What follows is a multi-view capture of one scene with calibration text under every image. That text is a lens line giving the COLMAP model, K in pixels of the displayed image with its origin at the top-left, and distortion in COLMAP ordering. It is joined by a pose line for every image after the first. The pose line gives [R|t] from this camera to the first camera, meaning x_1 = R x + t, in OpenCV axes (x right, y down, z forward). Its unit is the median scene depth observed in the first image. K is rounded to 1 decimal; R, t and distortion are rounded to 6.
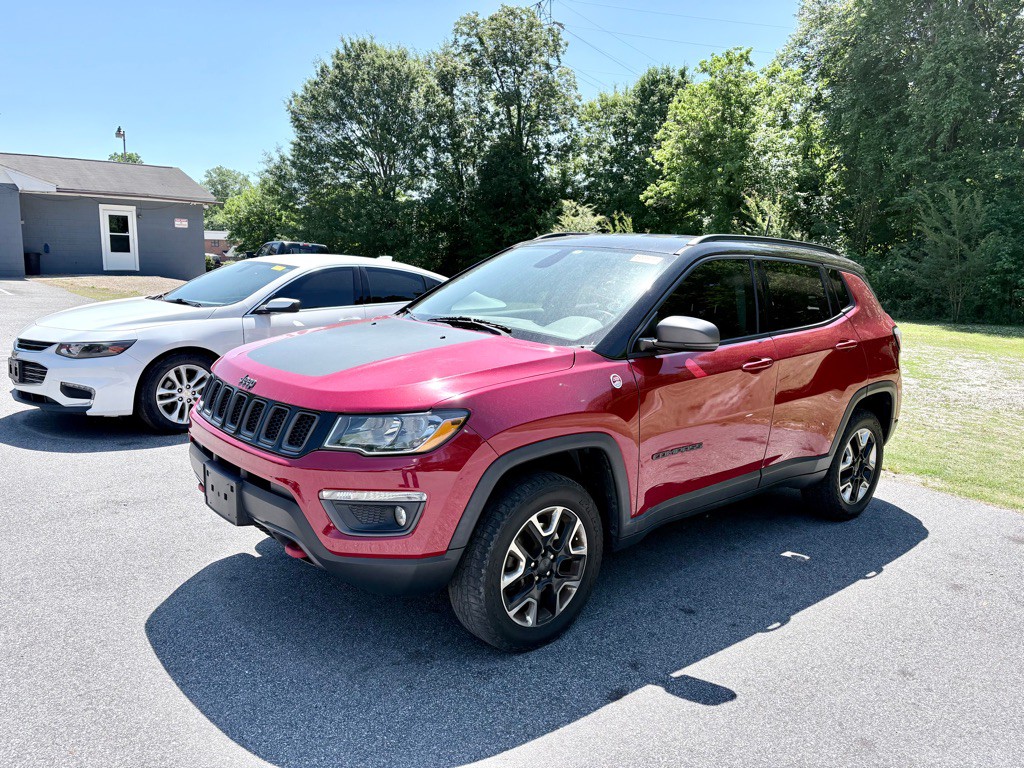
lens RADIAL K [[729.2, 0, 509.7], [0, 729.2, 387.1], [0, 0, 1]] dist [0.012386, -0.026703]
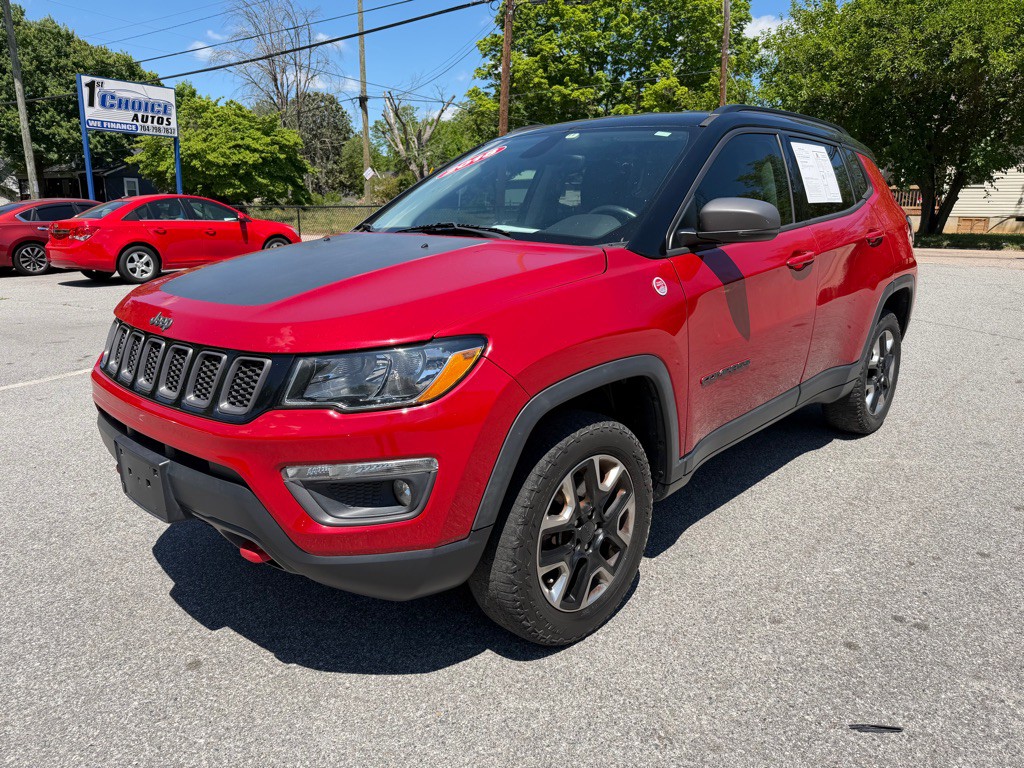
lens RADIAL K [[729.2, 0, 508.5], [0, 729.2, 382.6], [0, 0, 1]] dist [0.012386, -0.026703]
pose [[0.996410, -0.070793, 0.046425, -0.045873], [0.065981, 0.992990, 0.098073, 0.005431], [-0.053042, -0.094658, 0.994096, 0.197031]]
